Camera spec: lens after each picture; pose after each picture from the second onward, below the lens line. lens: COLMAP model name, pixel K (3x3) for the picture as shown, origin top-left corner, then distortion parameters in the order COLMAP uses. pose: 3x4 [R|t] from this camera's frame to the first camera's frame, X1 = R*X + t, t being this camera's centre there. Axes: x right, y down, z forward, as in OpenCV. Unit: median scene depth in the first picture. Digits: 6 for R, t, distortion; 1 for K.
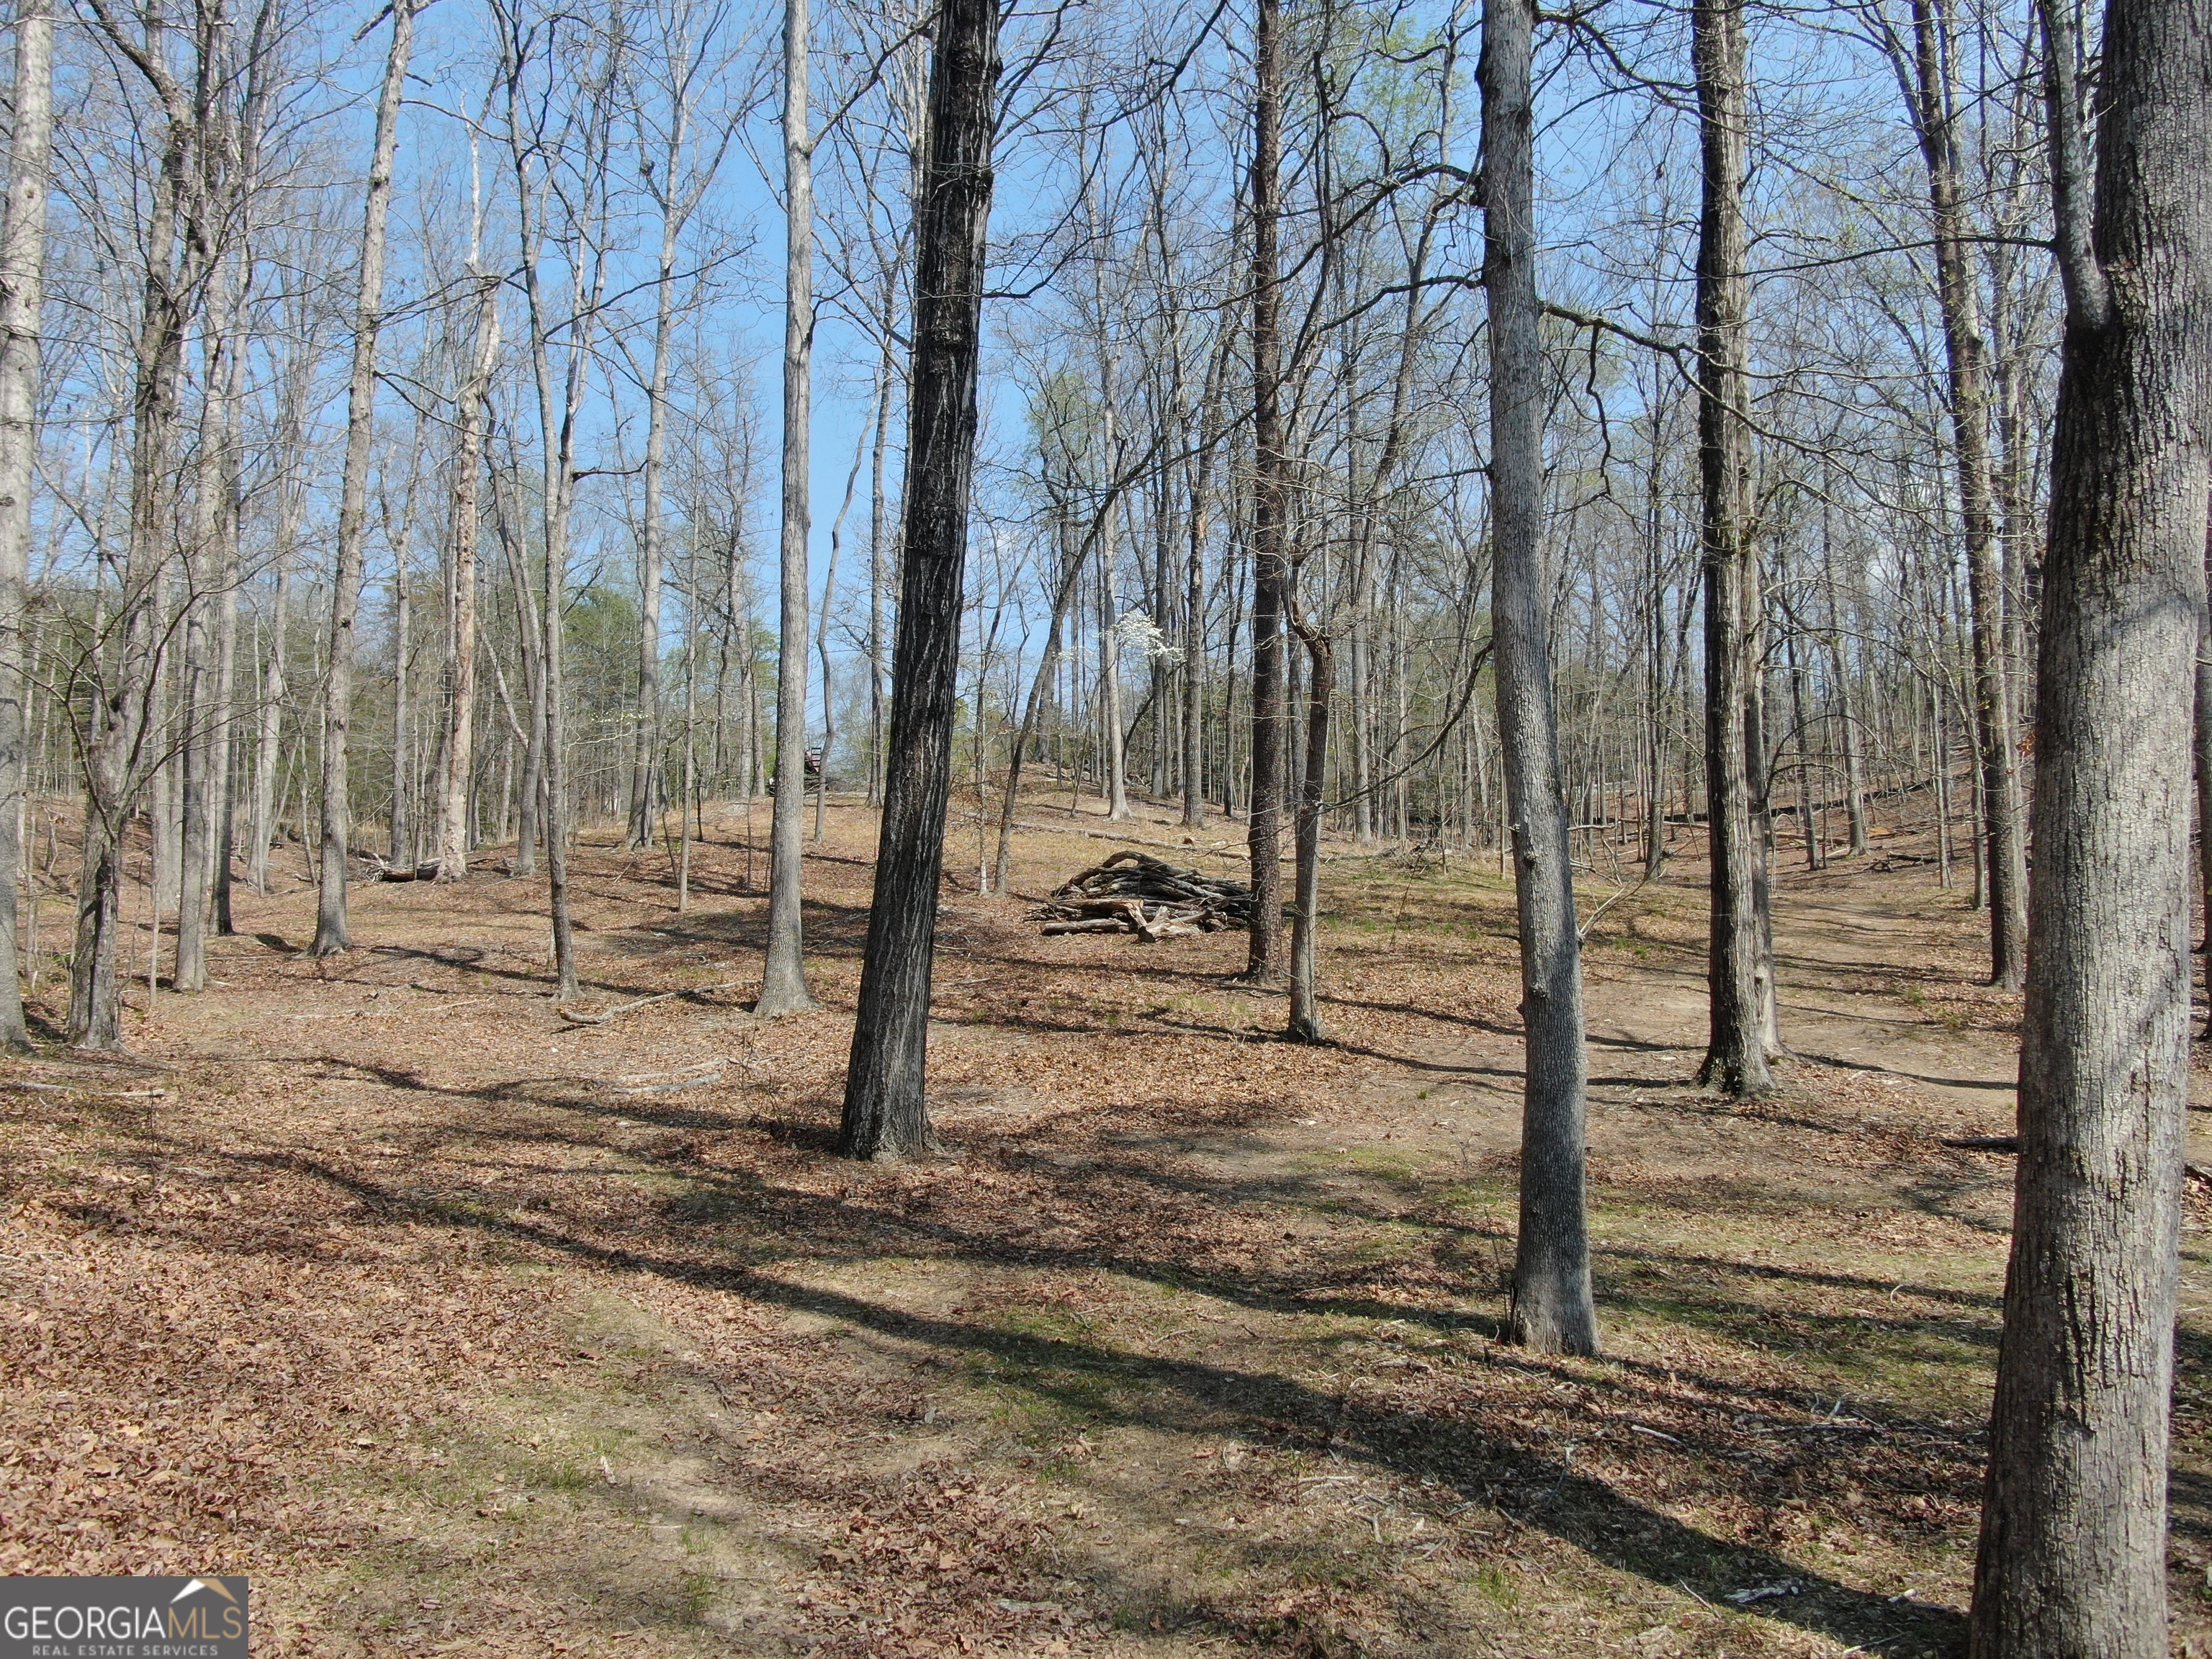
lens RADIAL K [[1489.1, 0, 1109.6], [0, 1489.1, 853.1], [0, 0, 1]] dist [0.000625, -0.000209]
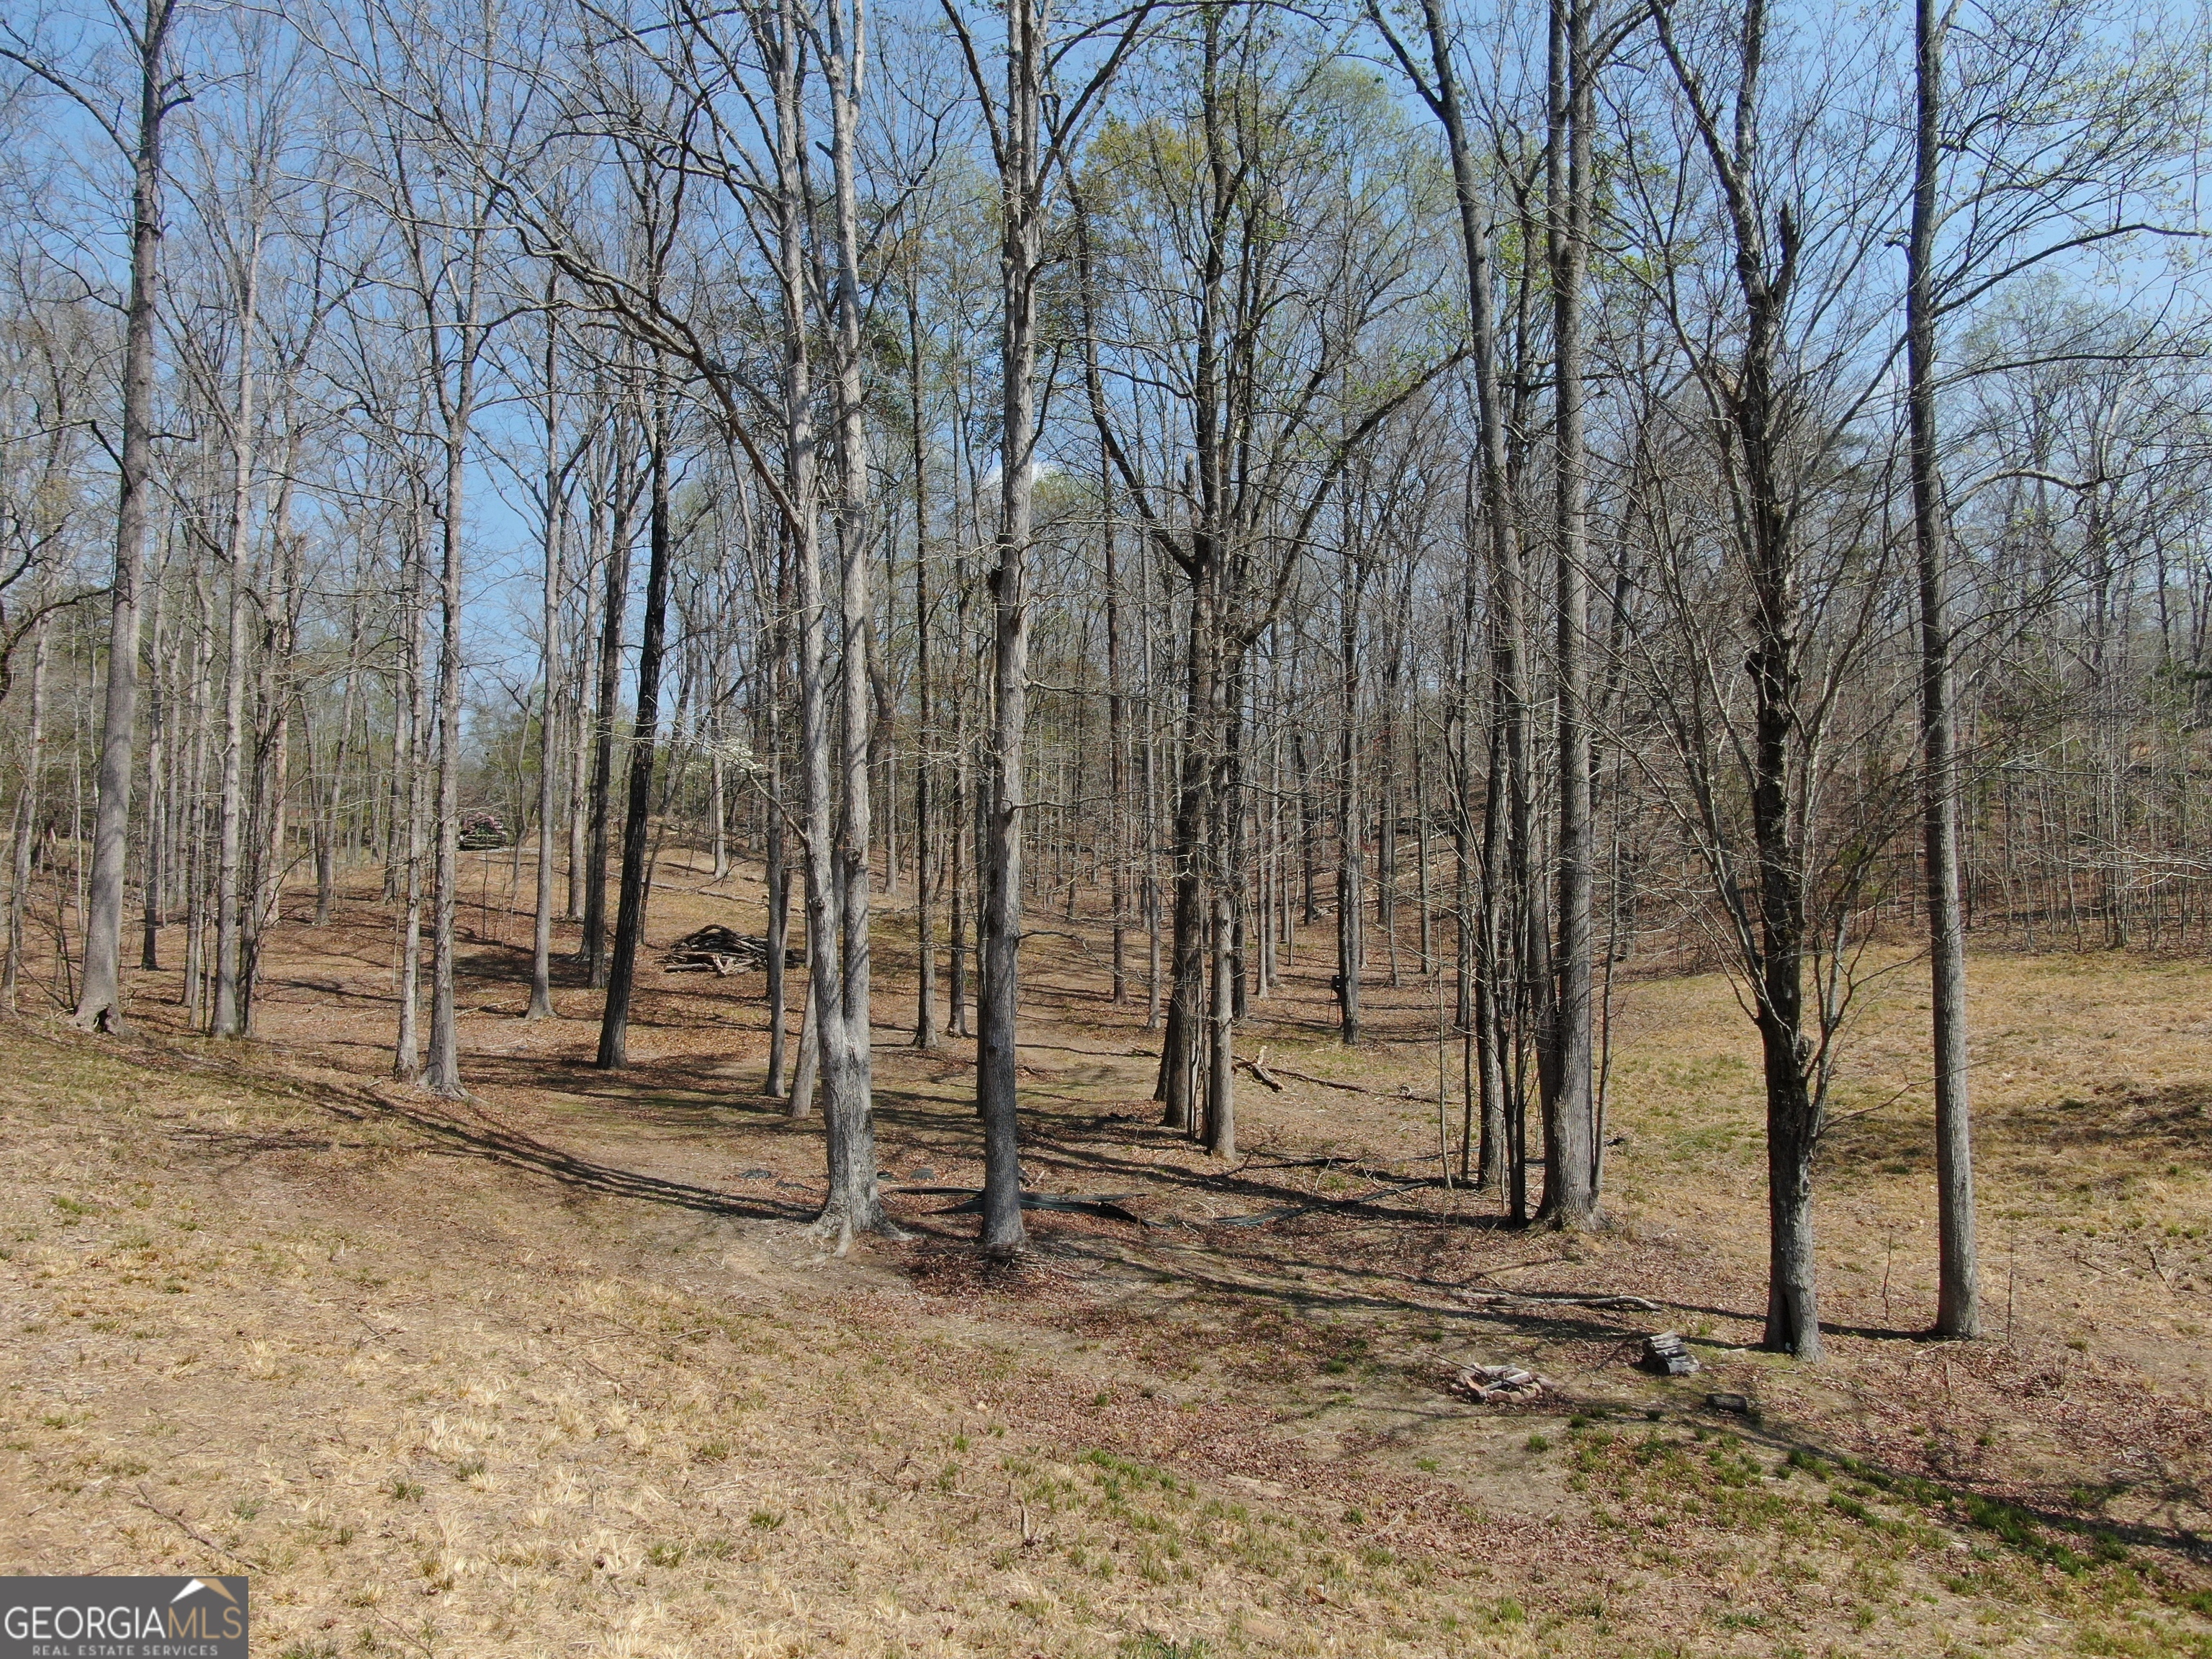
lens RADIAL K [[1578.0, 0, 1113.8], [0, 1578.0, 852.6], [0, 0, 1]] dist [-0.024622, -0.001737]
pose [[0.976722, 0.013195, 0.214101, 0.076405], [-0.015860, 0.999817, 0.010734, -0.119691], [-0.213920, -0.013880, 0.976753, -0.984281]]
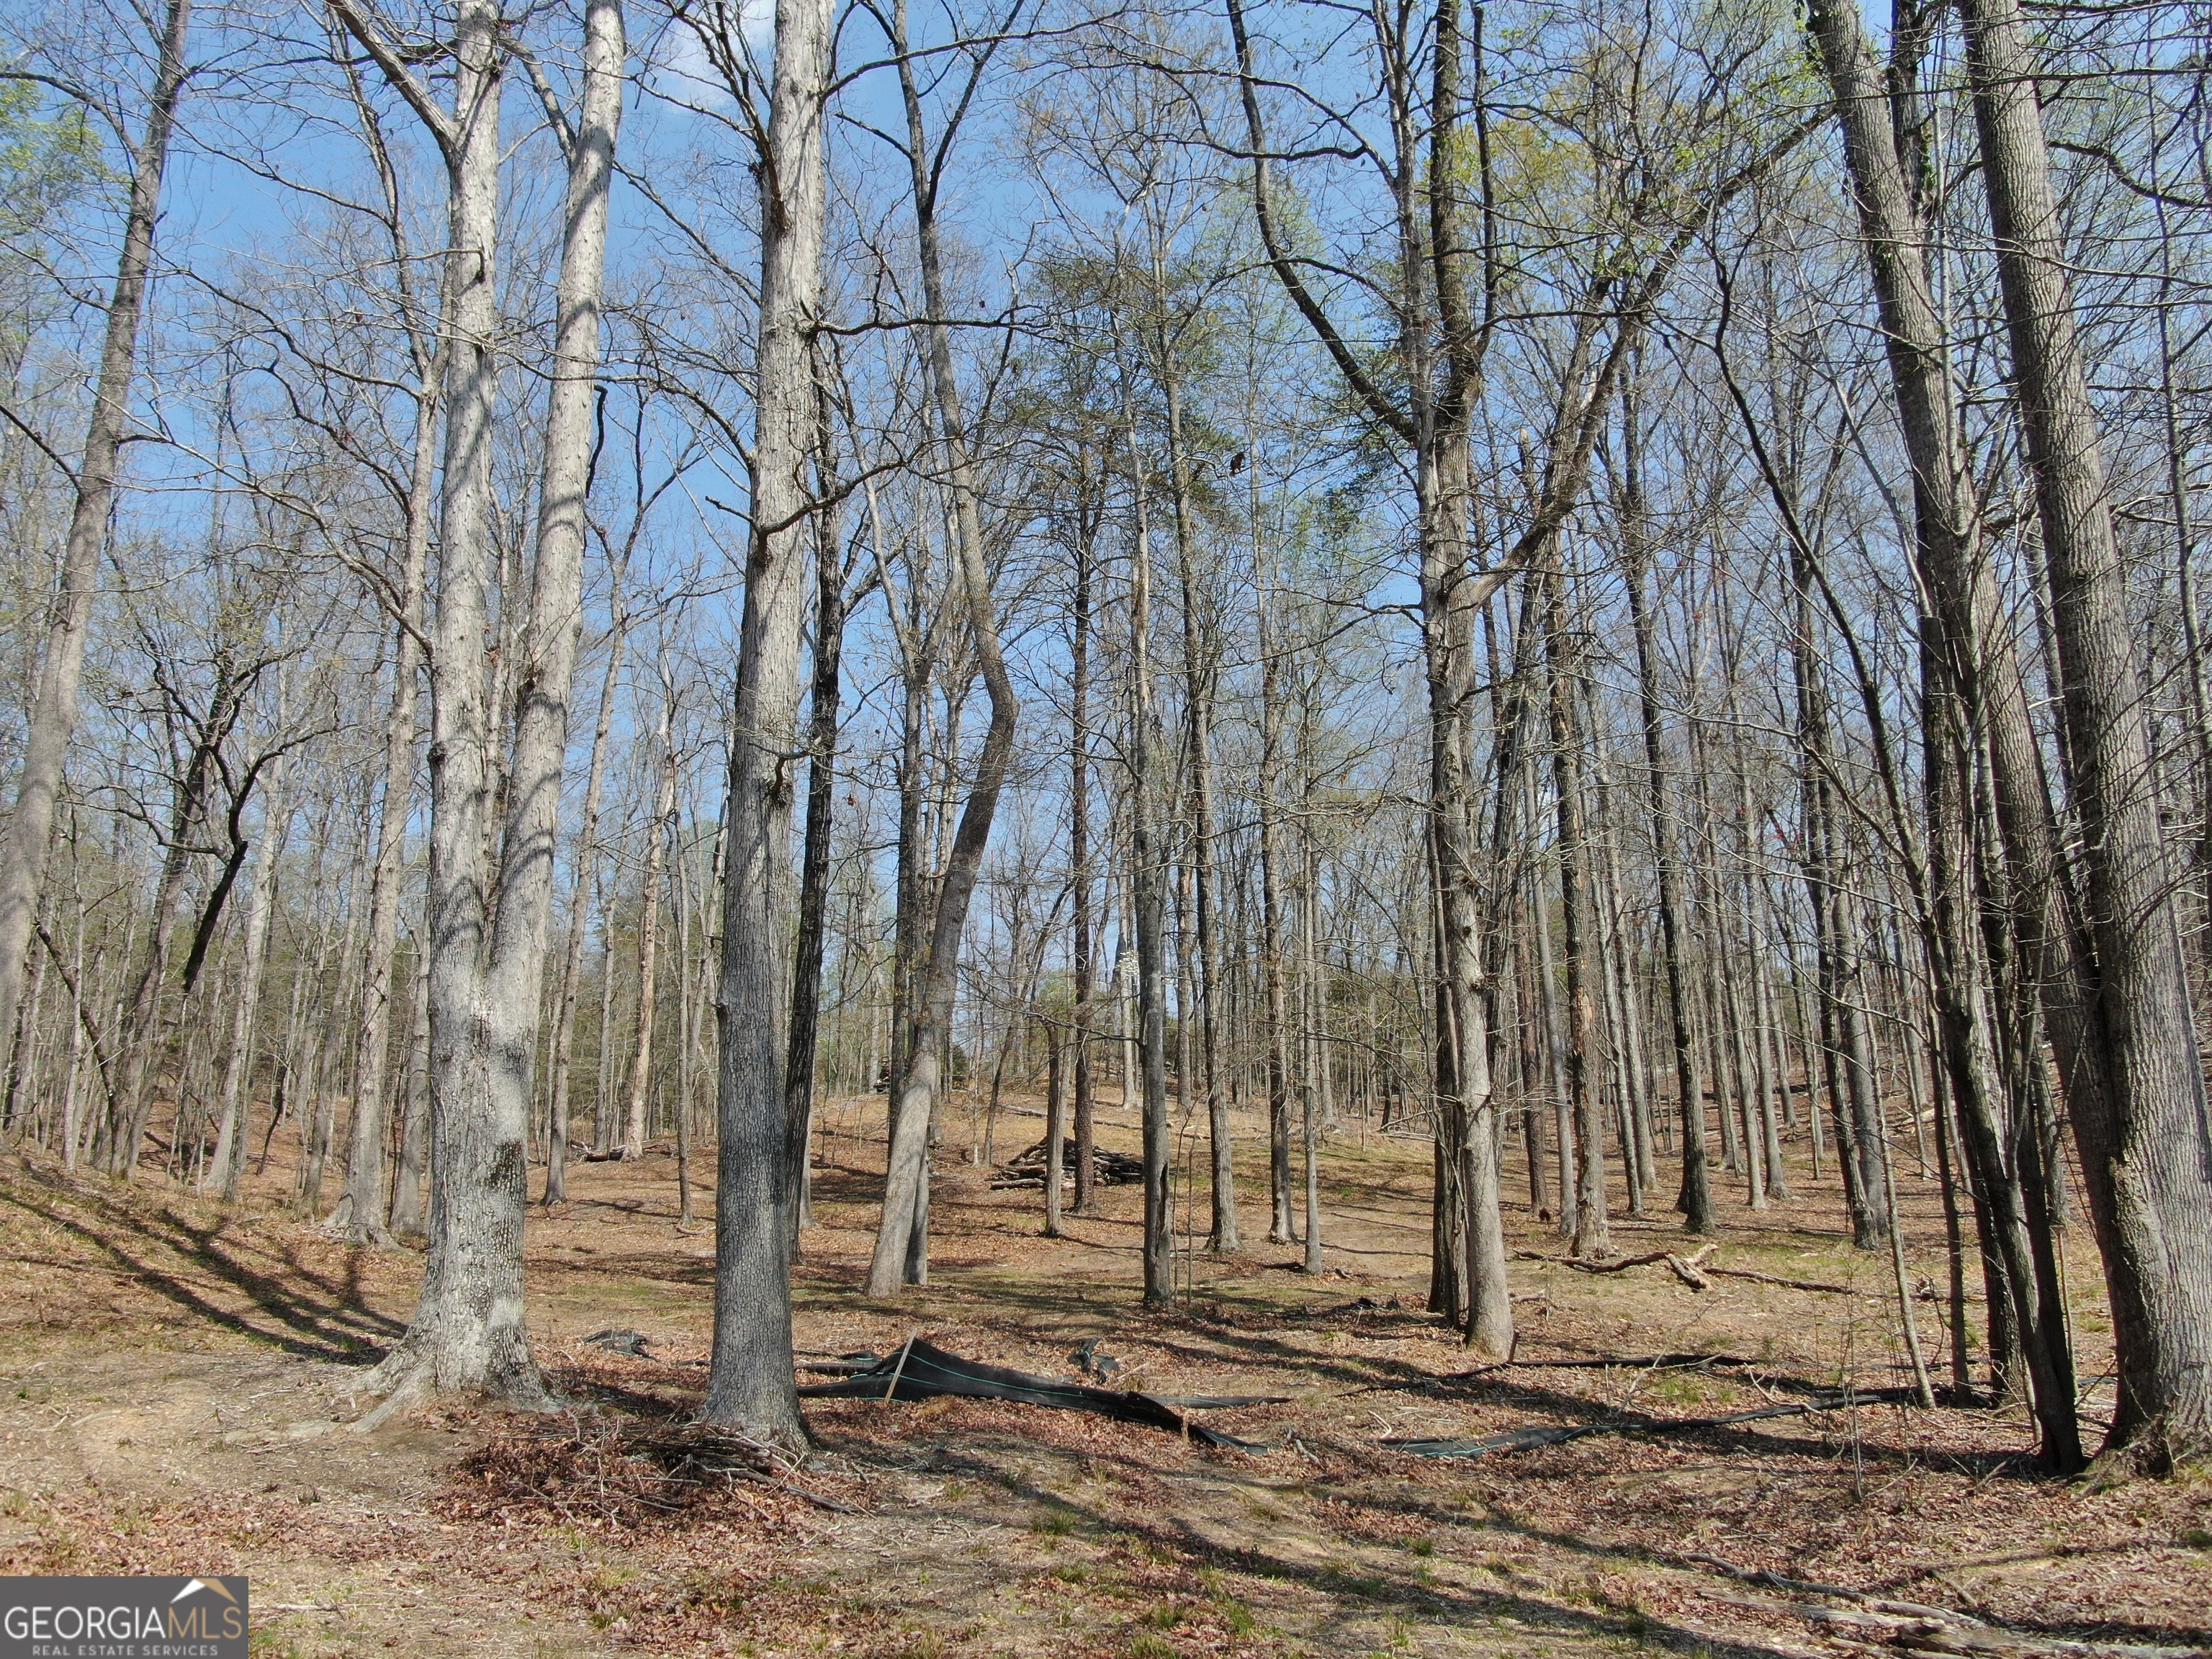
lens RADIAL K [[1578.0, 0, 1113.8], [0, 1578.0, 852.6], [0, 0, 1]] dist [-0.024622, -0.001737]
pose [[0.990411, -0.040665, -0.132034, 0.305421], [0.016665, 0.983887, -0.178014, 0.004557], [0.137146, 0.174107, 0.975130, -0.617855]]
